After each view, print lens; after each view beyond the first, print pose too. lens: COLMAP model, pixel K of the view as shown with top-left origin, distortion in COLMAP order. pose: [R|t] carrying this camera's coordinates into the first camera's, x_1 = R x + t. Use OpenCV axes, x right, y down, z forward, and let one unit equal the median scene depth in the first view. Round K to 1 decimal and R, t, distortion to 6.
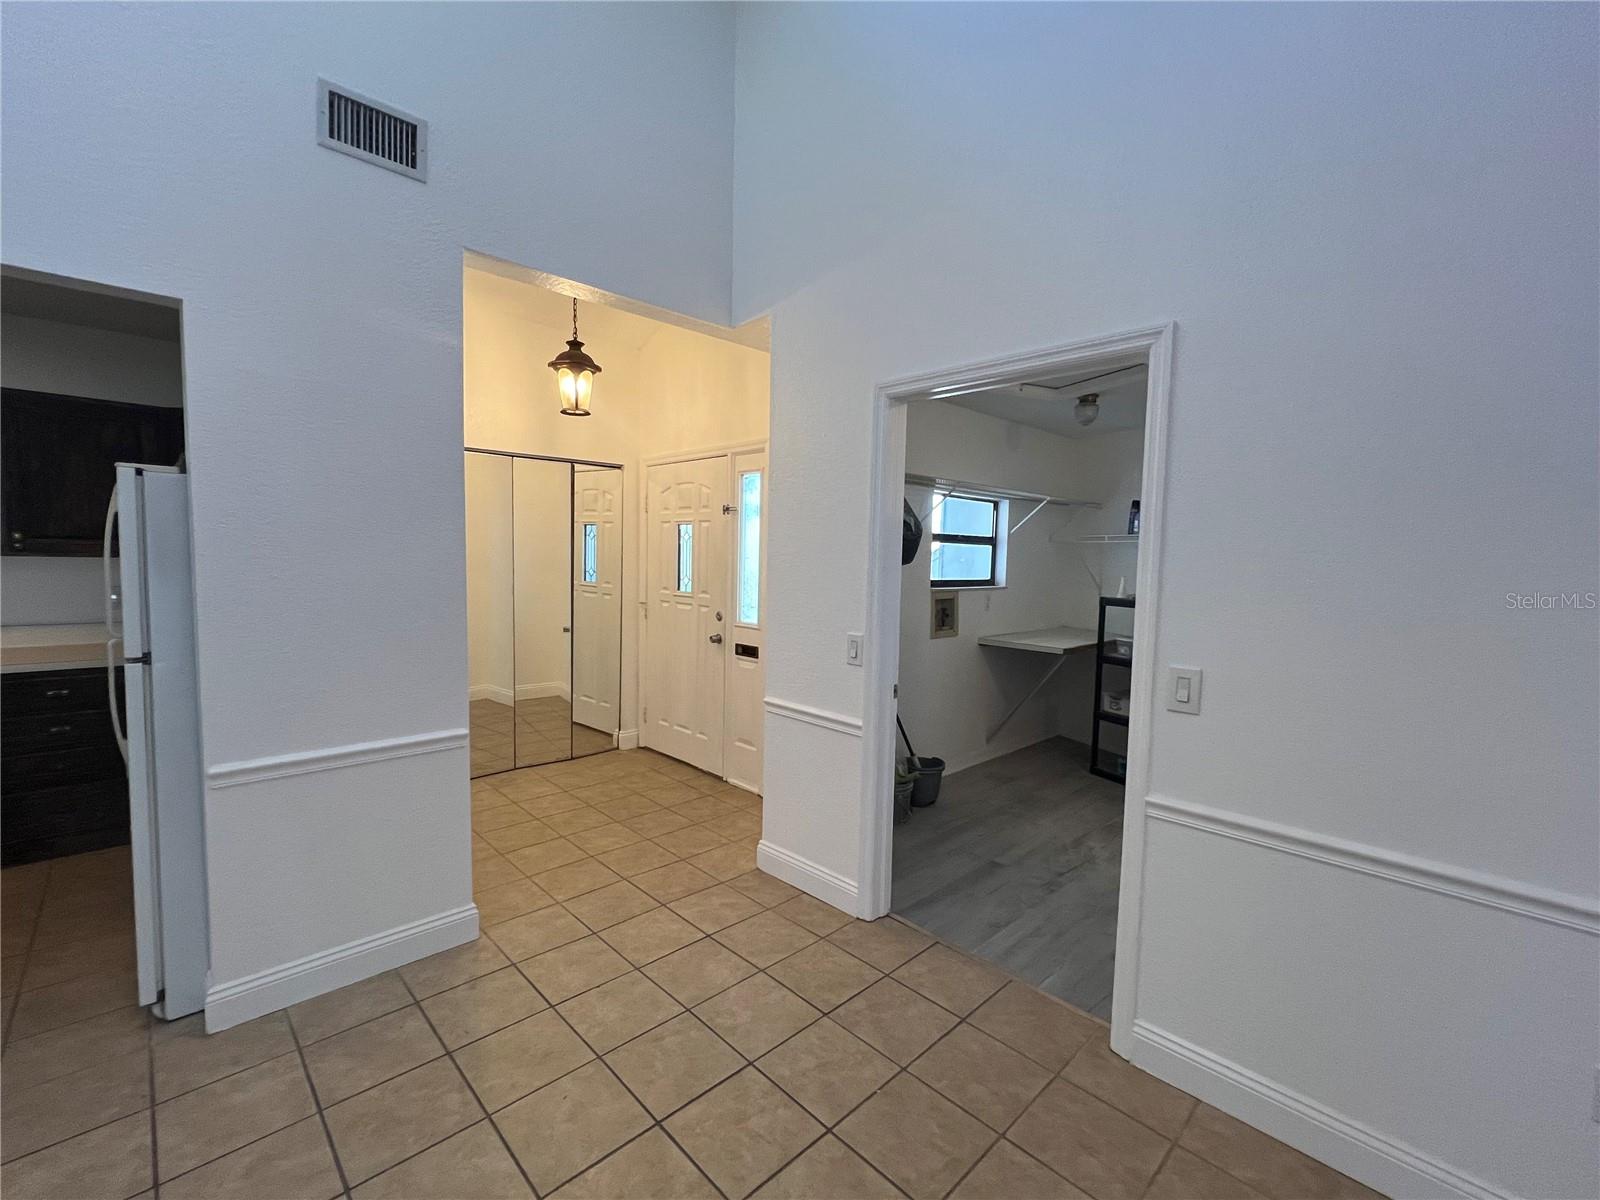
lens RADIAL K [[690.6, 0, 794.2], [0, 690.6, 605.5], [0, 0, 1]] dist [-0.003634, 0.000432]
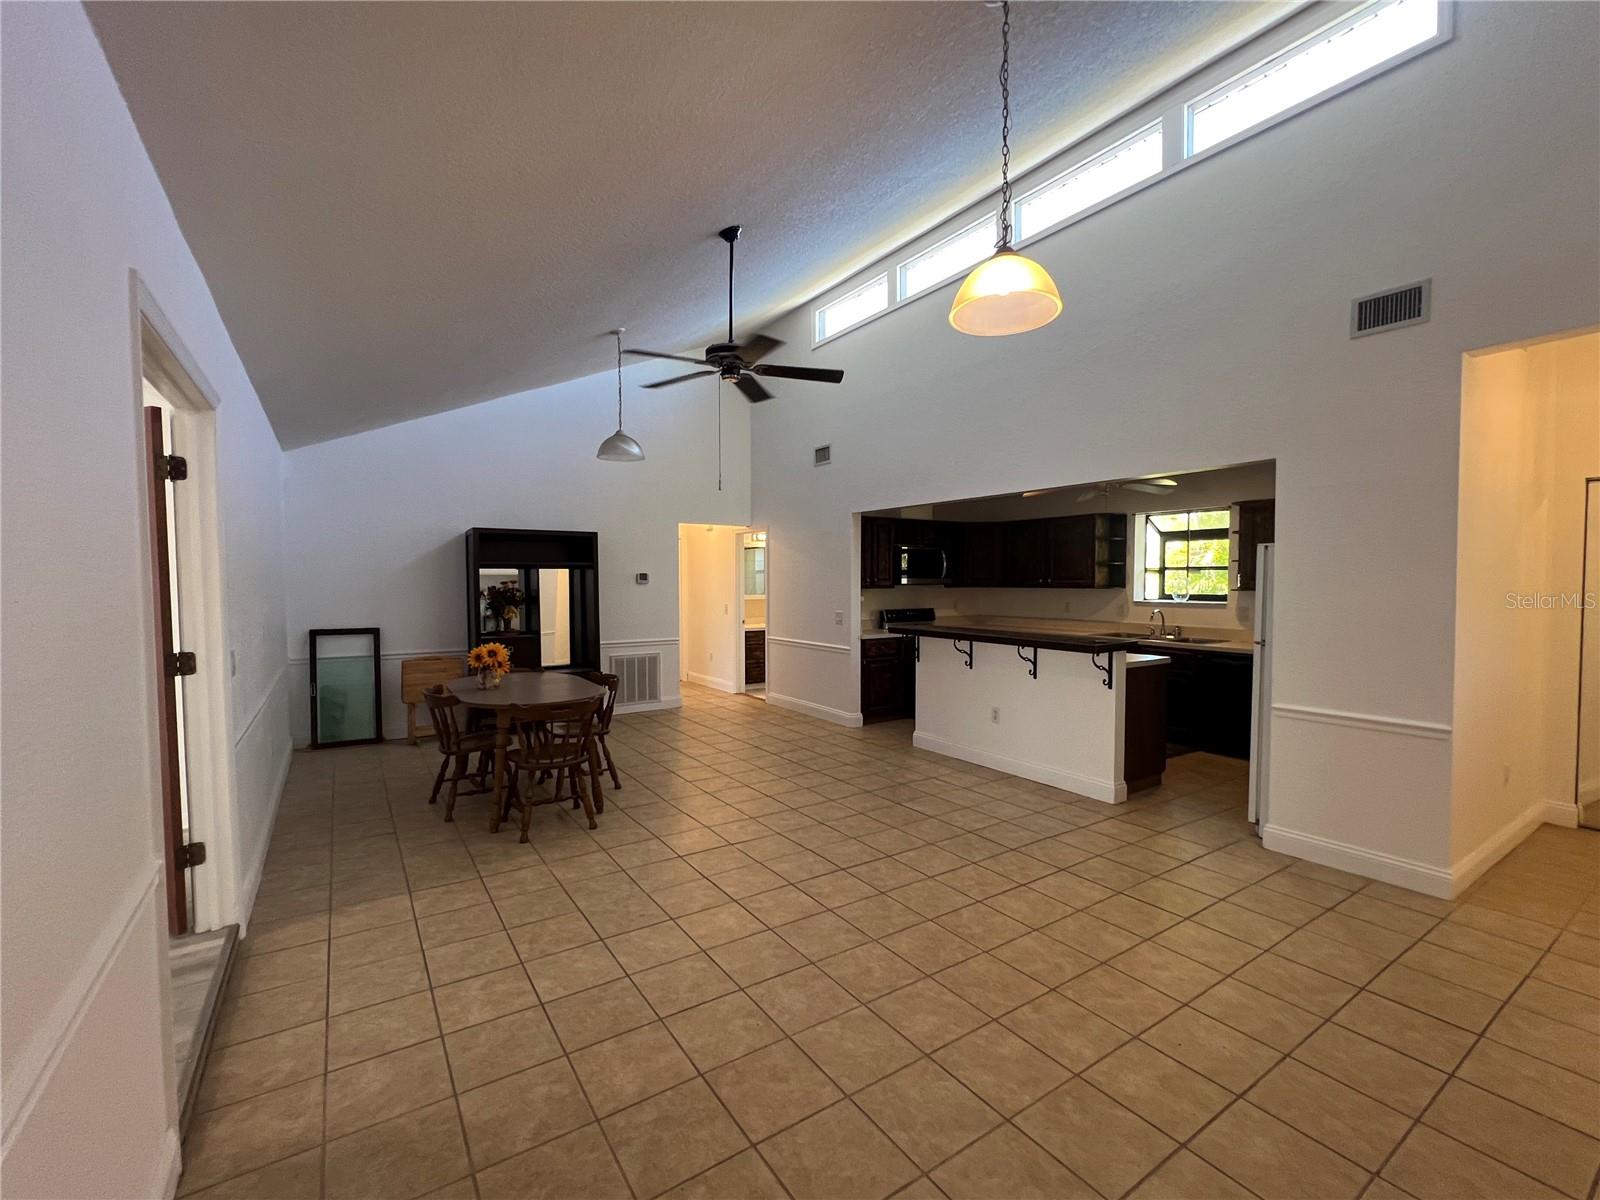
lens RADIAL K [[690.6, 0, 795.5], [0, 690.6, 605.1], [0, 0, 1]] dist [-0.003634, 0.000432]
pose [[-0.183025, 0.014137, -0.983007, 0.532838], [-0.074168, 0.996848, 0.028145, 0.006093], [0.980307, 0.078059, -0.181399, 0.022620]]
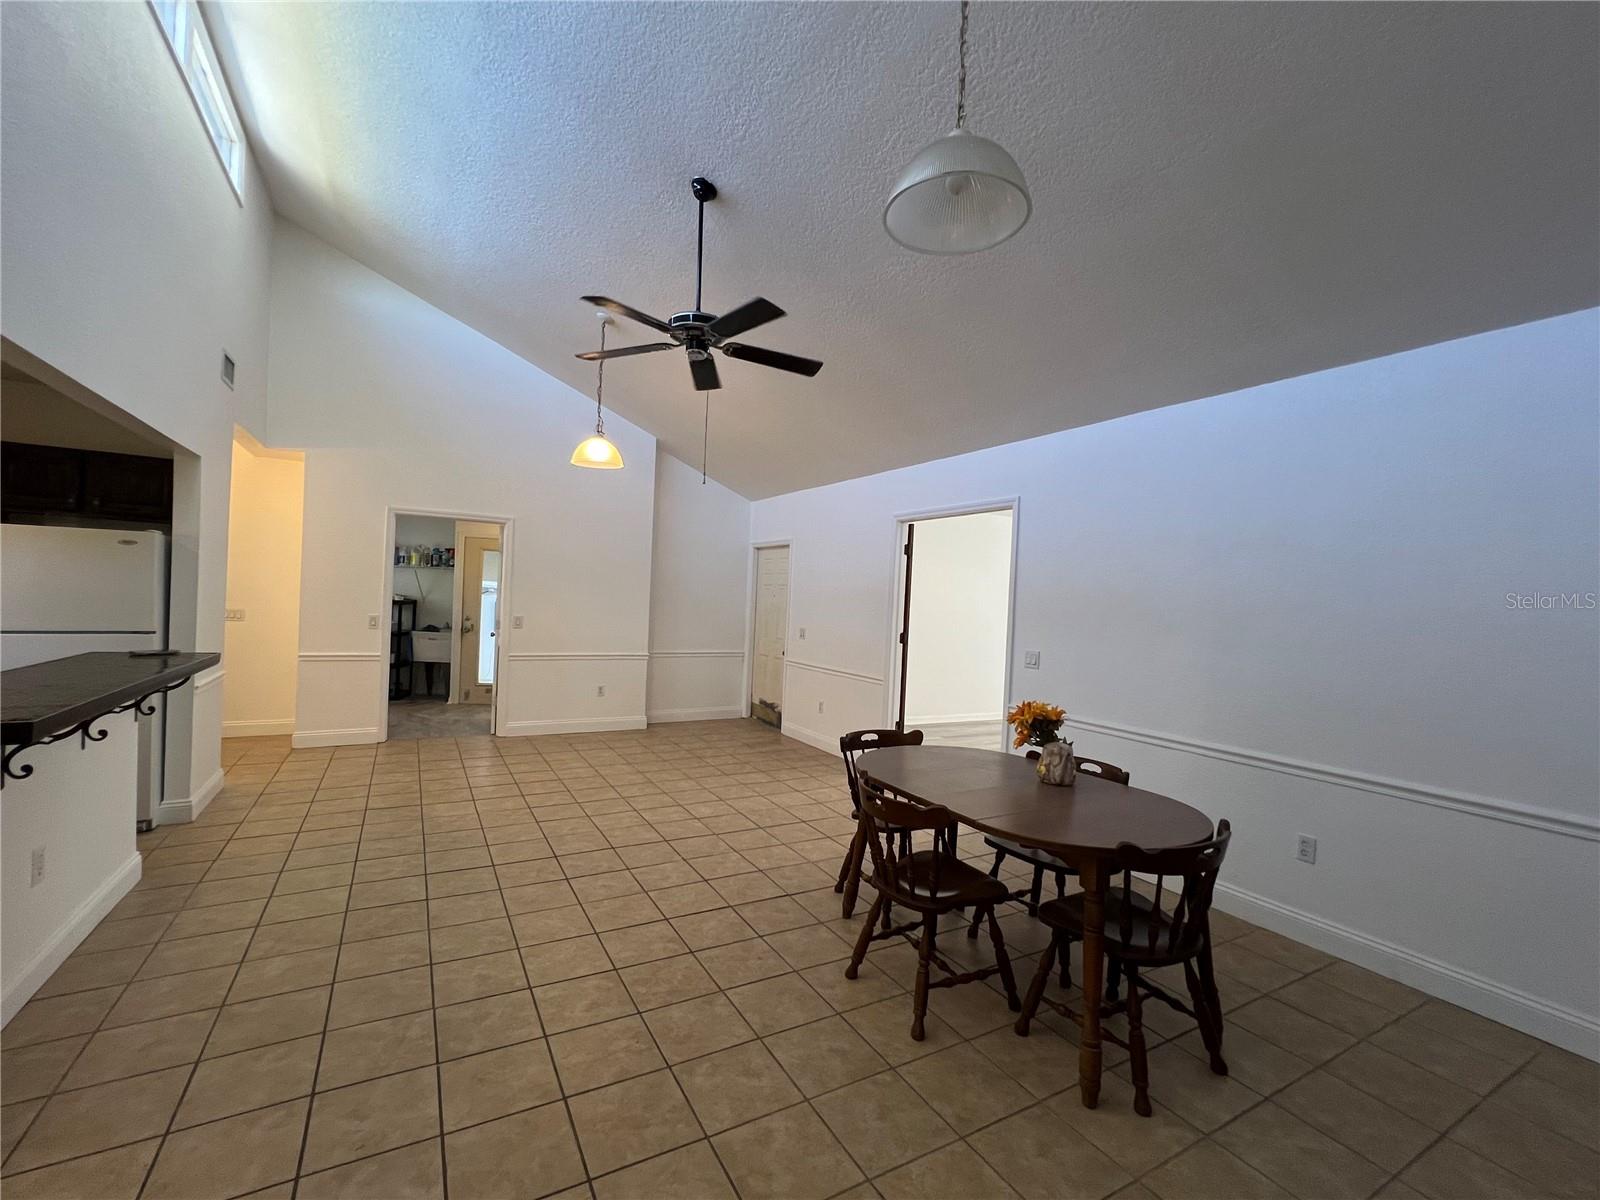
lens RADIAL K [[690.6, 0, 796.0], [0, 690.6, 596.9], [0, 0, 1]] dist [-0.003634, 0.000432]
pose [[0.255718, -0.011148, 0.966687, -1.029756], [0.034836, 0.999390, 0.002310, 0.016380], [-0.966124, 0.033085, 0.255950, -0.532366]]
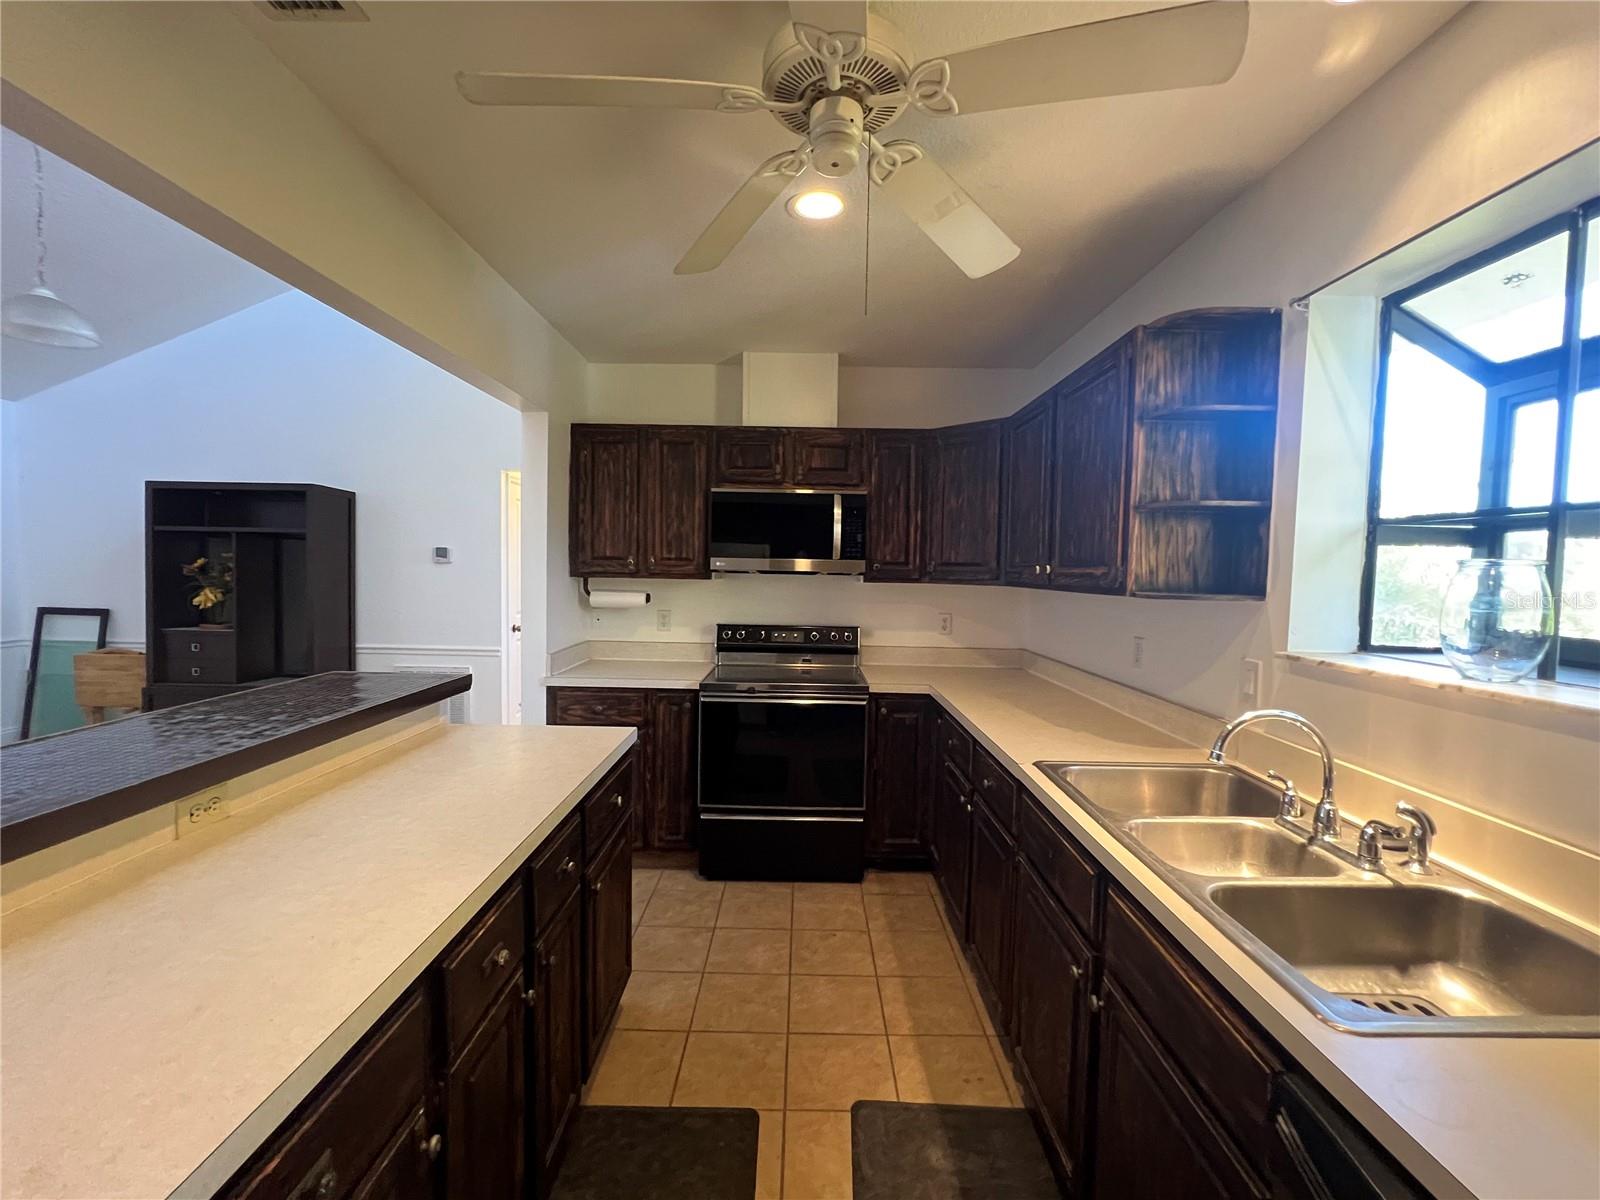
lens RADIAL K [[690.6, 0, 795.2], [0, 690.6, 605.1], [0, 0, 1]] dist [-0.003634, 0.000432]
pose [[-0.702748, 0.004361, -0.711425, -0.659915], [-0.084861, 0.992328, 0.089909, -0.053524], [0.706359, 0.123556, -0.696987, 0.558020]]
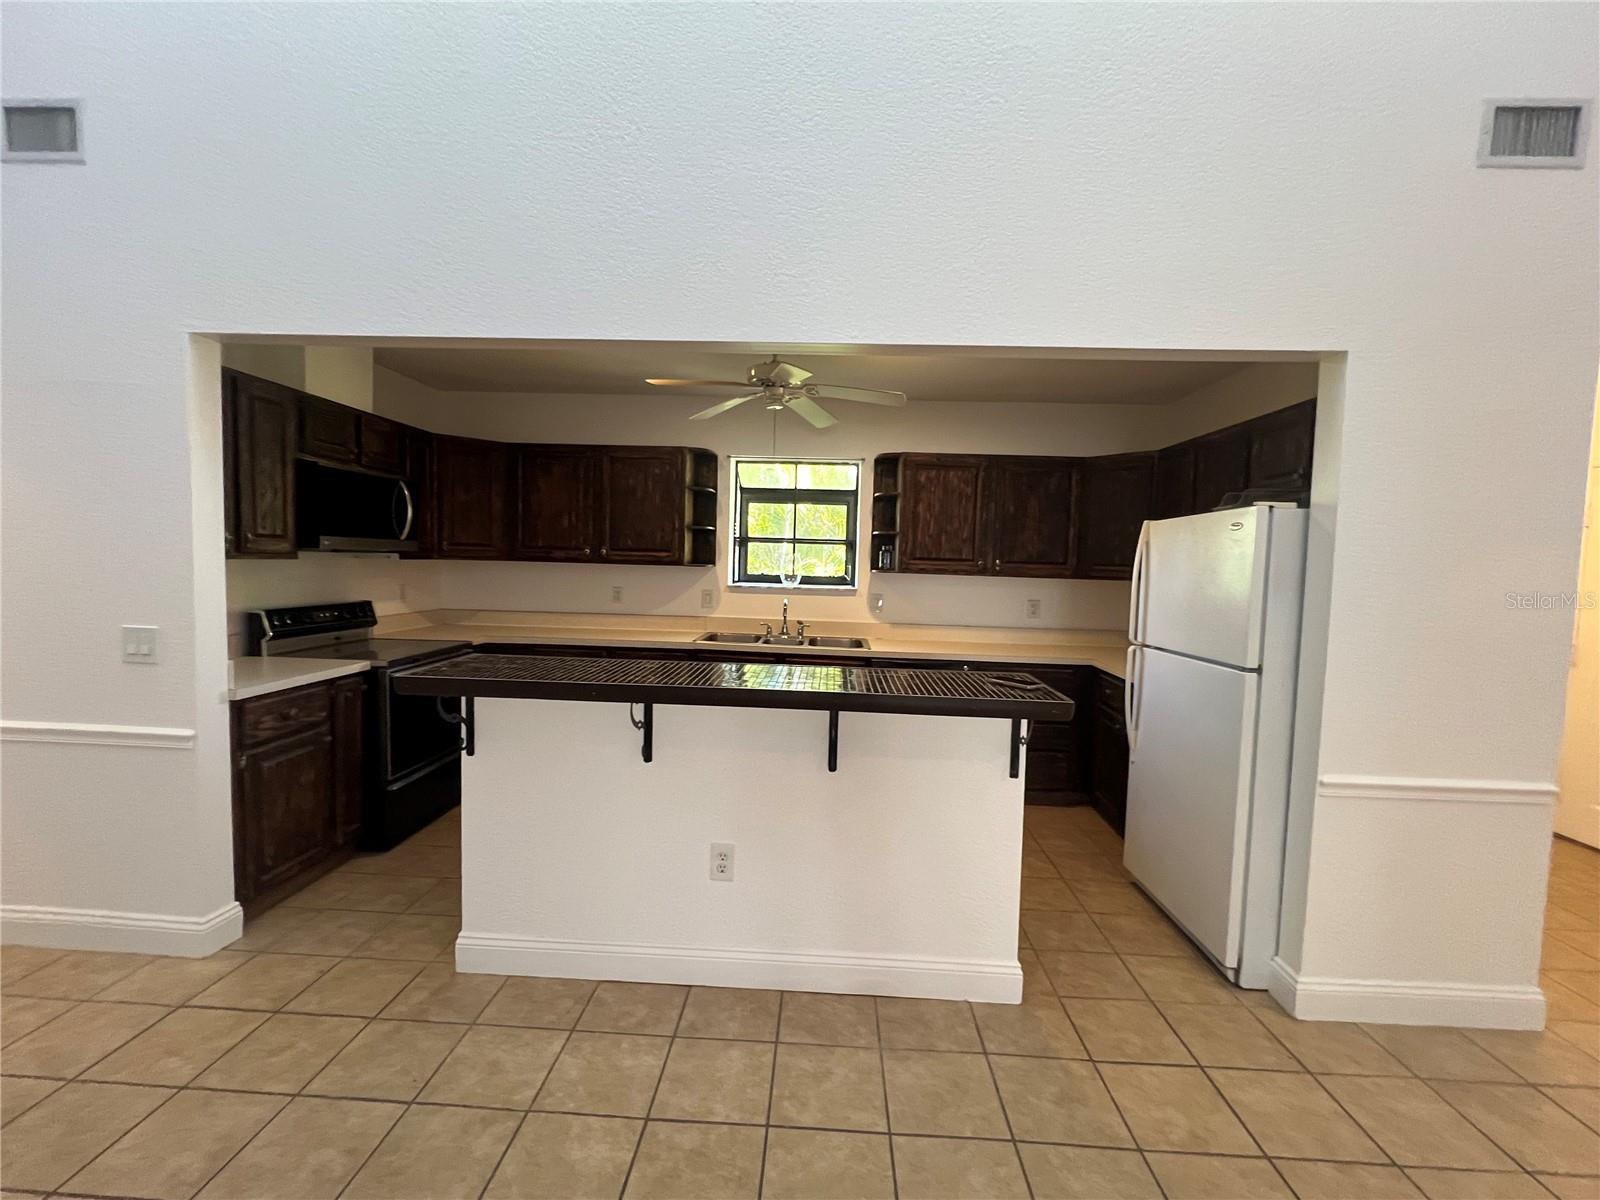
lens RADIAL K [[690.6, 0, 807.1], [0, 690.6, 606.4], [0, 0, 1]] dist [-0.003634, 0.000432]
pose [[0.689083, 0.044620, -0.723307, -0.278014], [-0.065382, 0.997860, -0.000731, 0.009649], [0.721727, 0.047795, 0.690526, -0.155012]]
